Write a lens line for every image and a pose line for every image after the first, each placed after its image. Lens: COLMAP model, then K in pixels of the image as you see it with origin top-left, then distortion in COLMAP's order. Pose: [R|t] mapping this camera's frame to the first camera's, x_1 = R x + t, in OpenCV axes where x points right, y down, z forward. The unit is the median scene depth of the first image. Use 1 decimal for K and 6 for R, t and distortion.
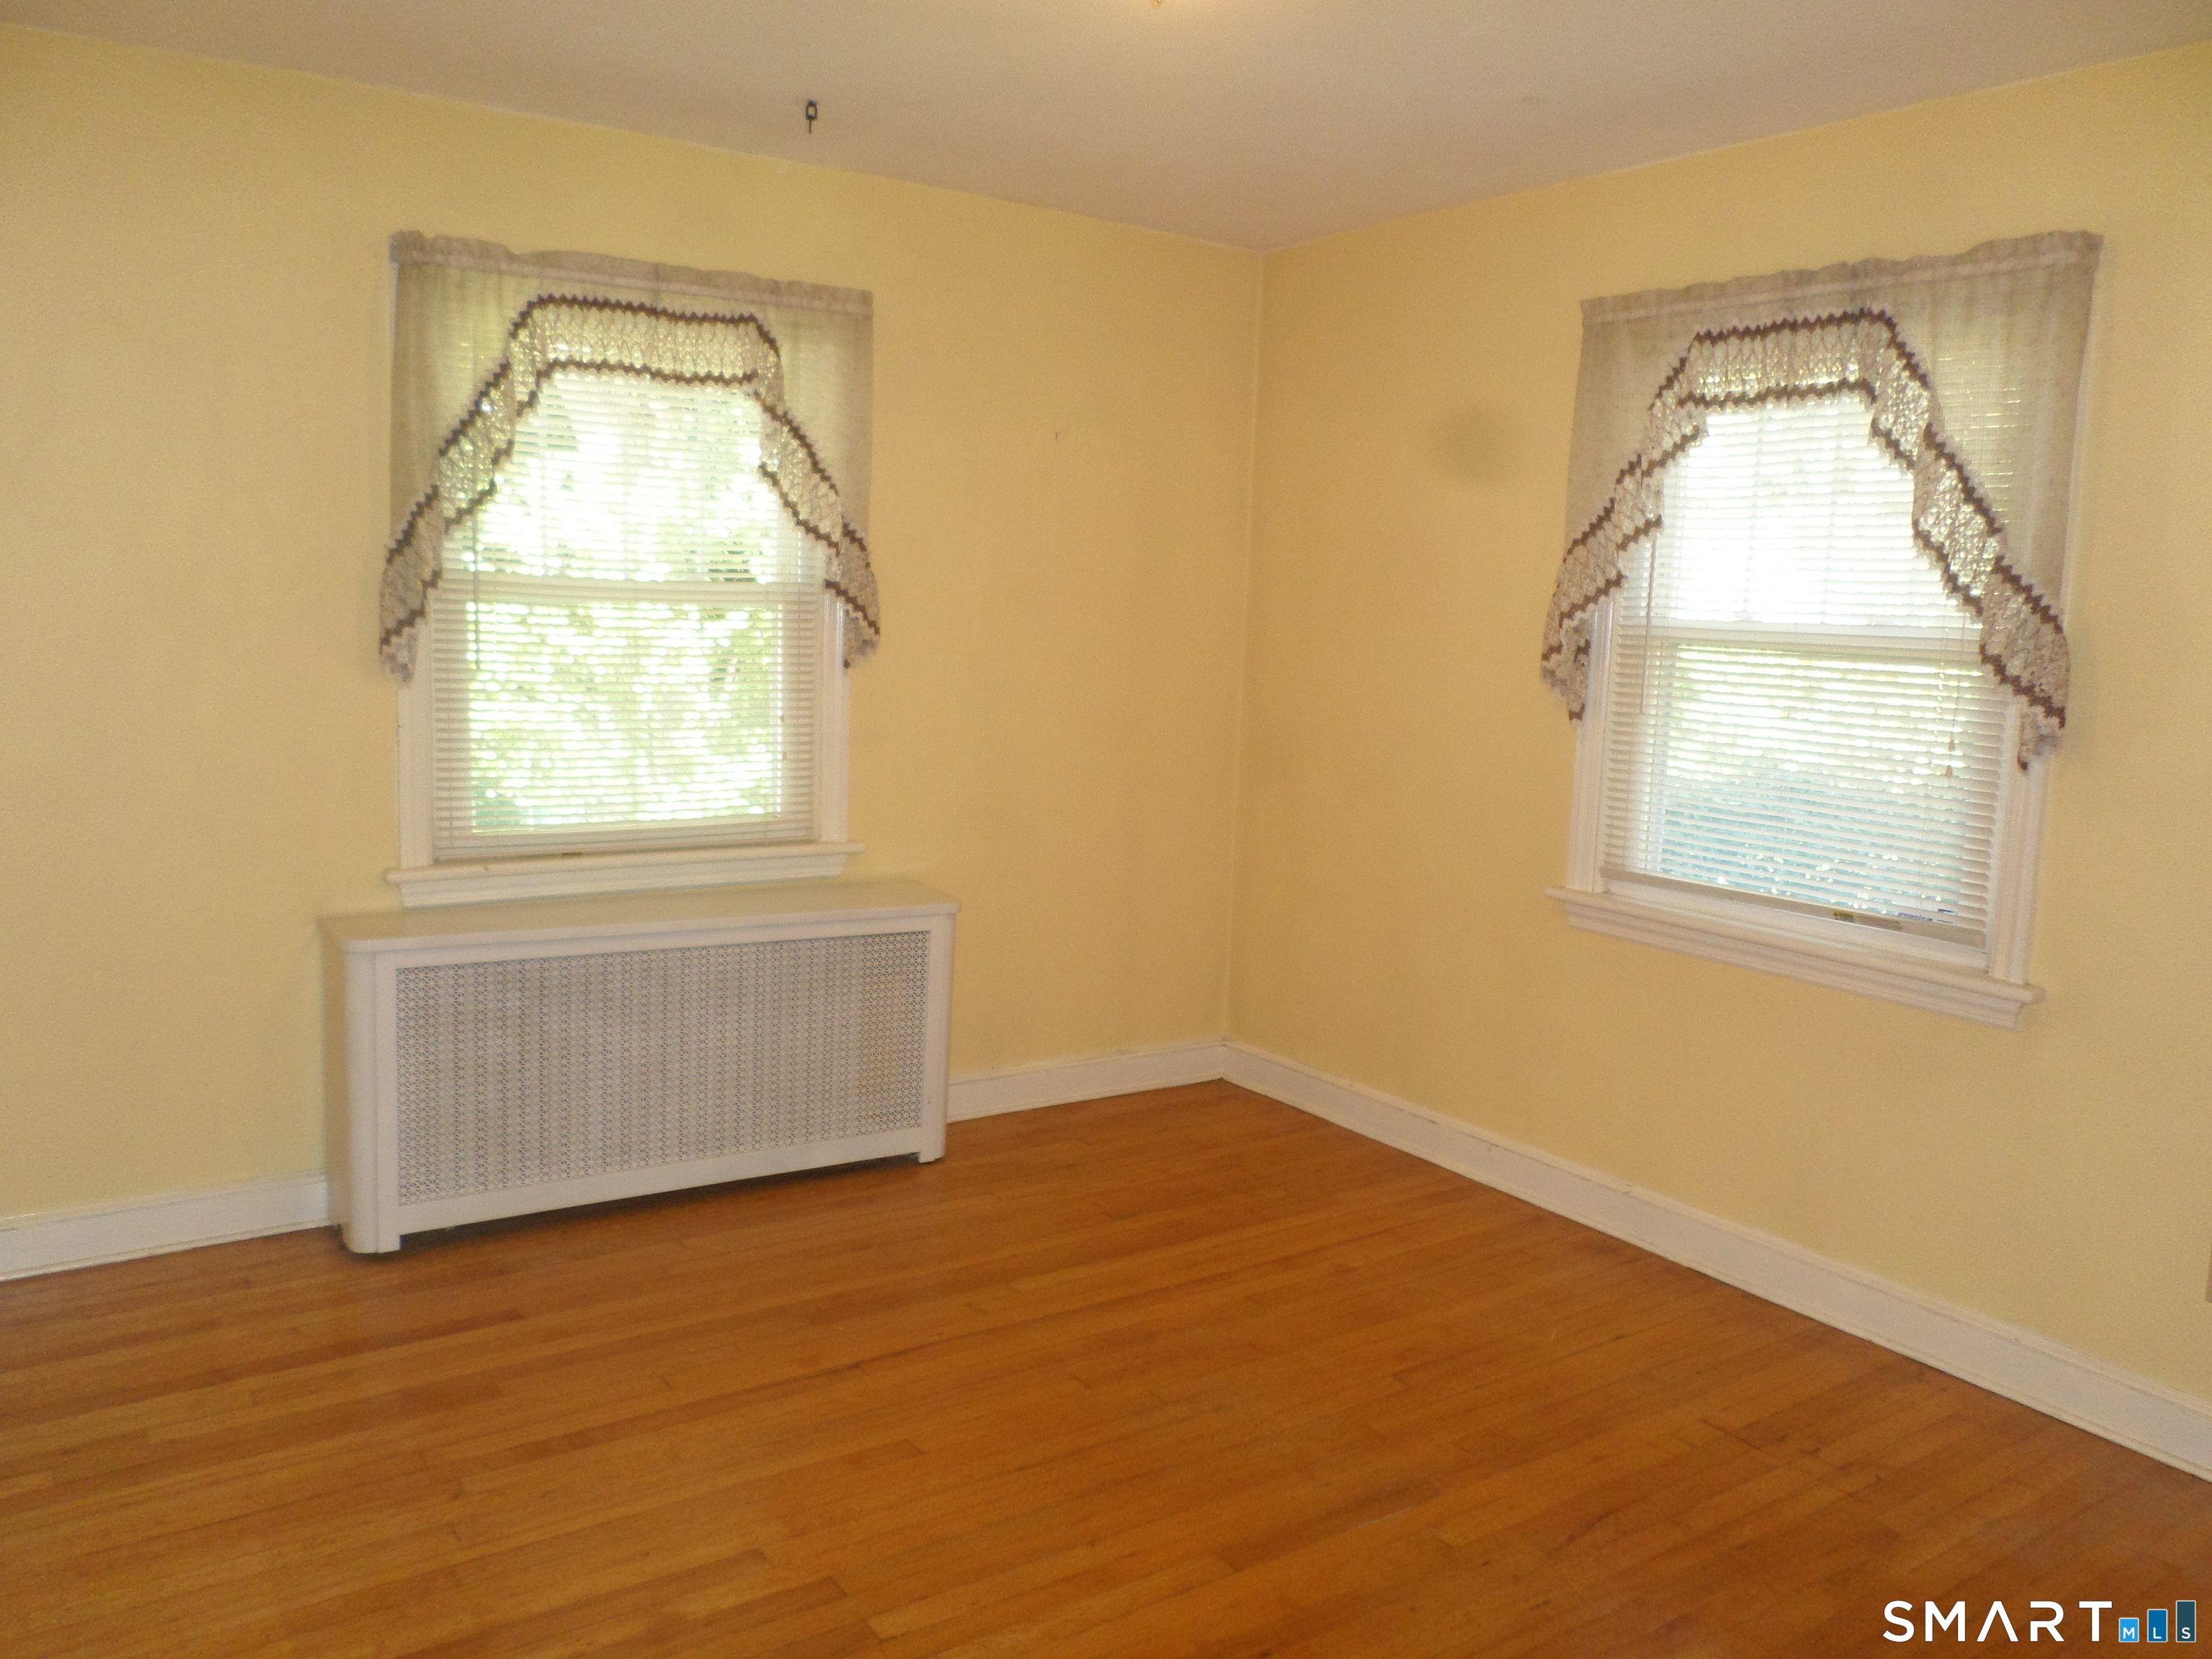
lens RADIAL K [[1689.9, 0, 1114.6], [0, 1689.9, 830.1], [0, 0, 1]] dist [-0.000595, -0.015631]
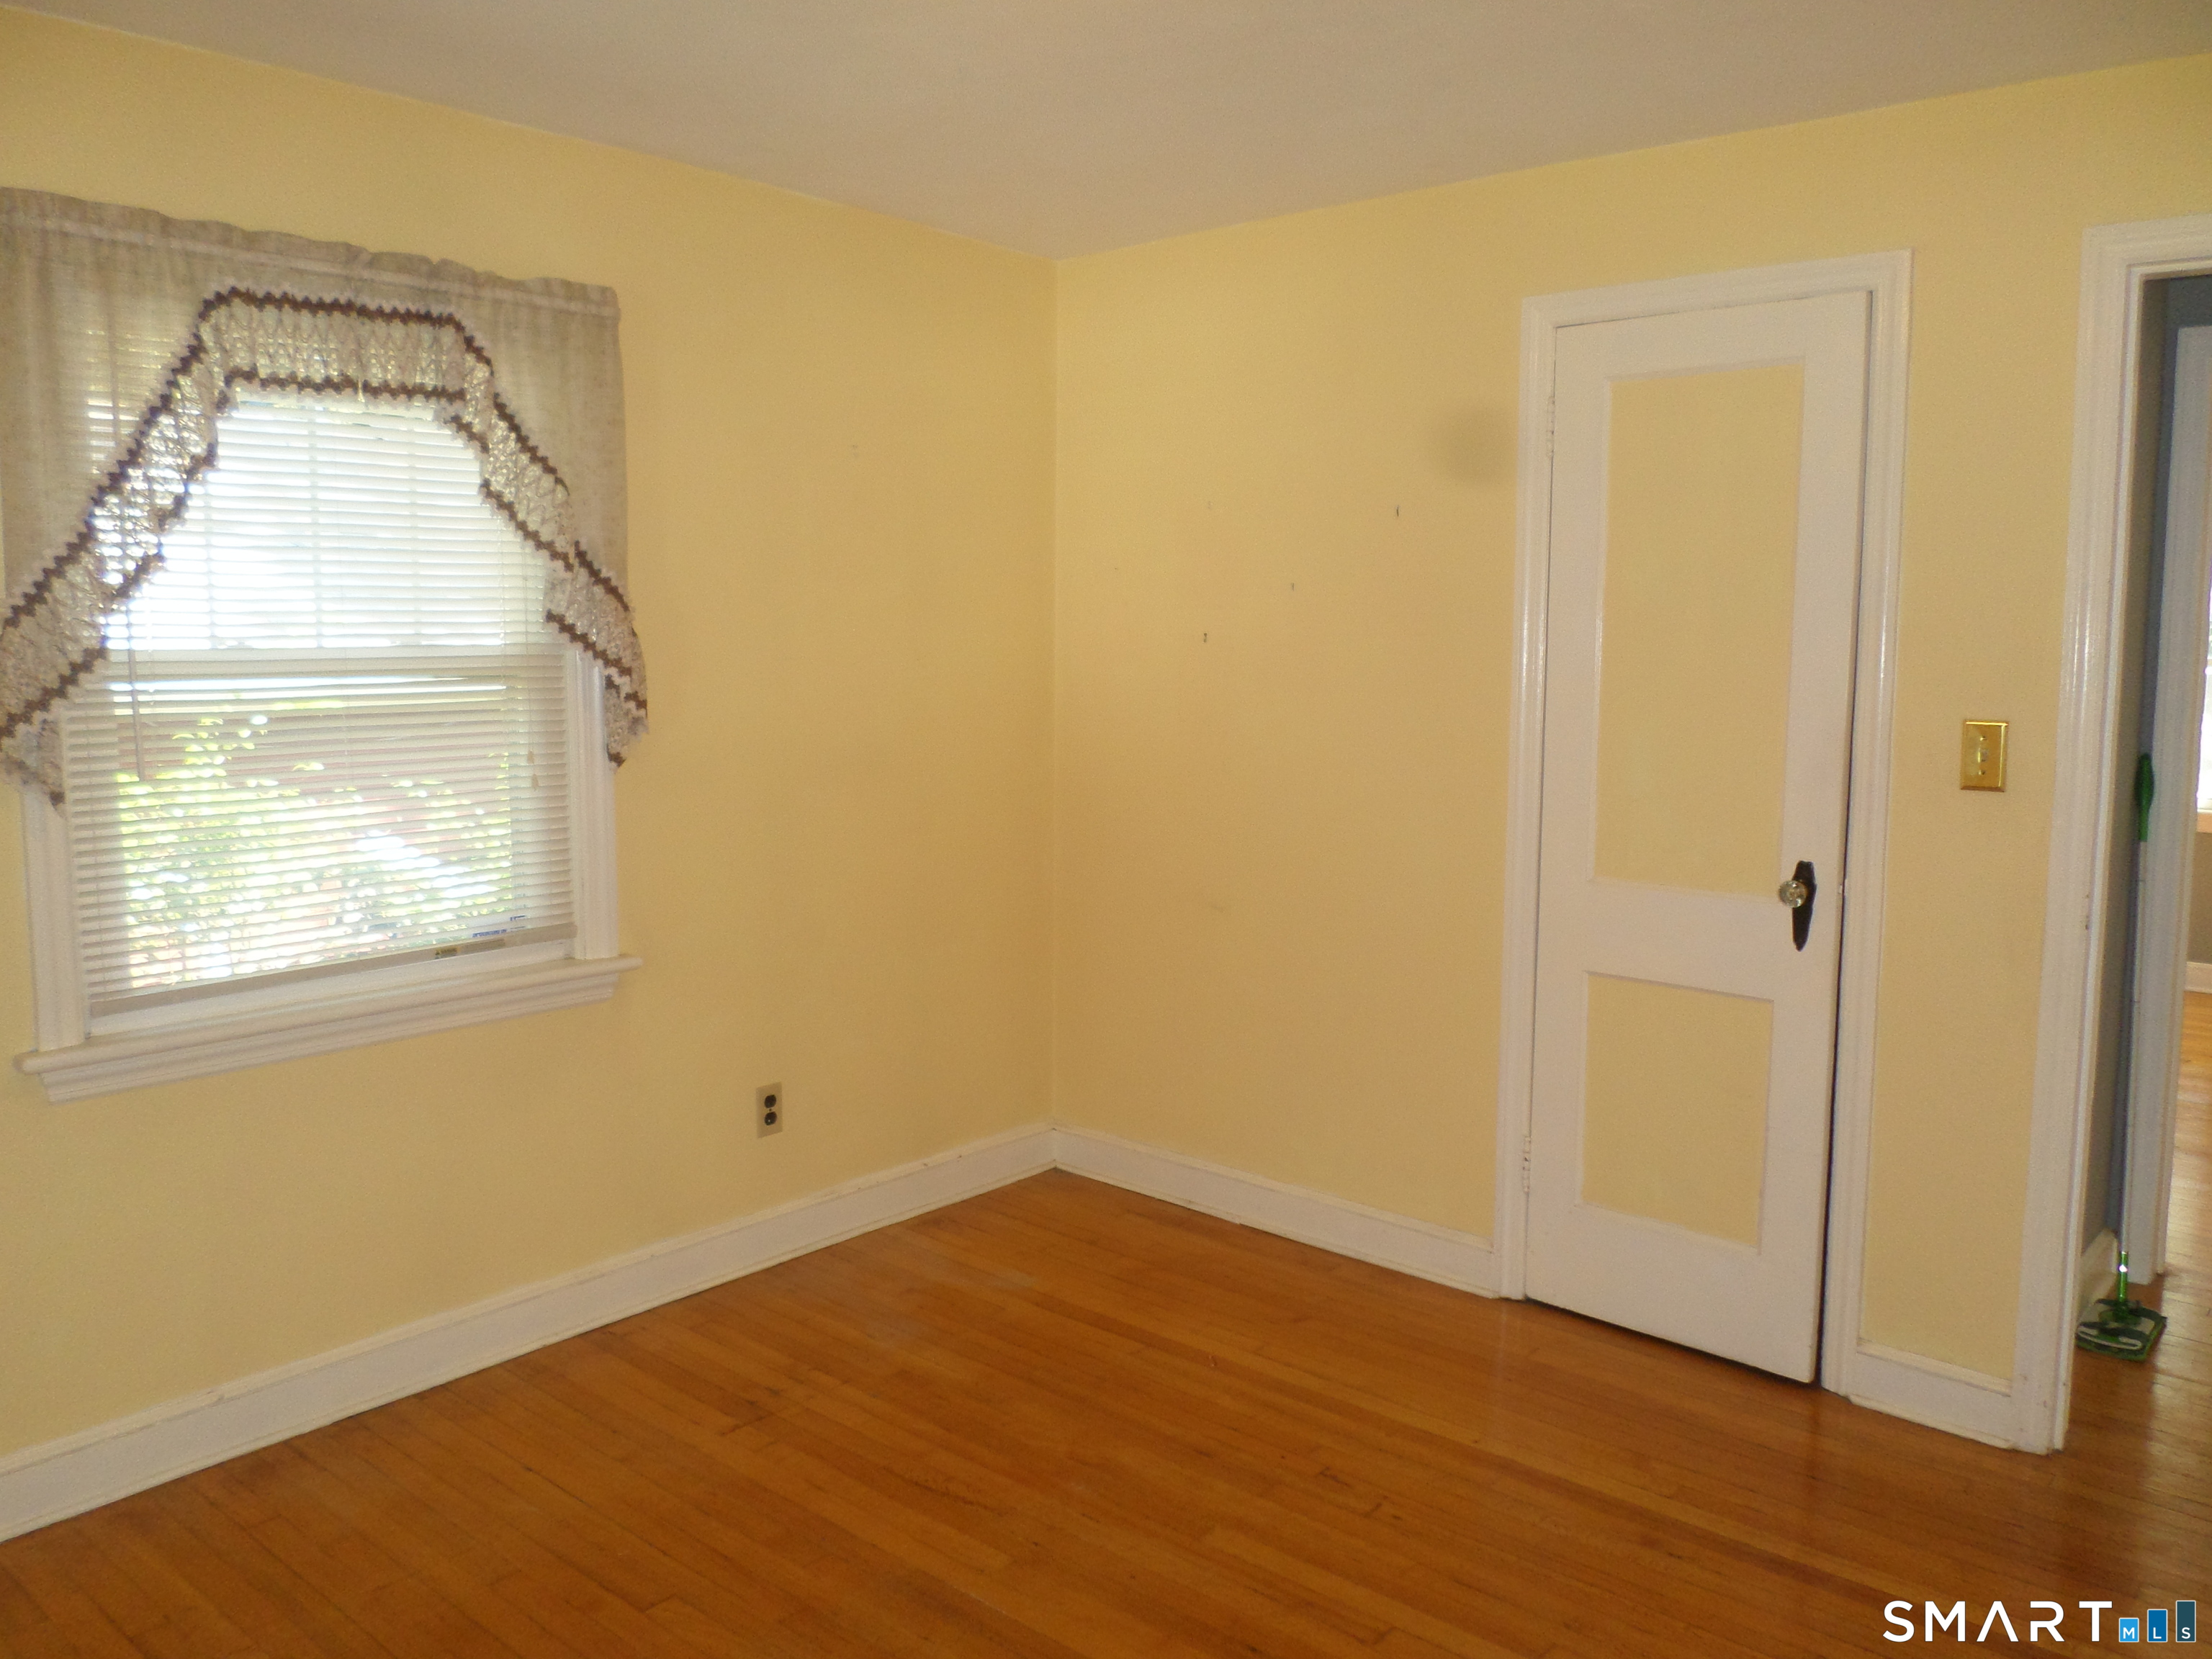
lens RADIAL K [[1689.9, 0, 1115.1], [0, 1689.9, 822.7], [0, 0, 1]] dist [-0.000595, -0.015631]
pose [[-0.253400, -0.154698, 0.954912, -0.588739], [0.123895, 0.973811, 0.190637, -0.162943], [-0.959395, 0.166616, -0.227597, 0.891830]]
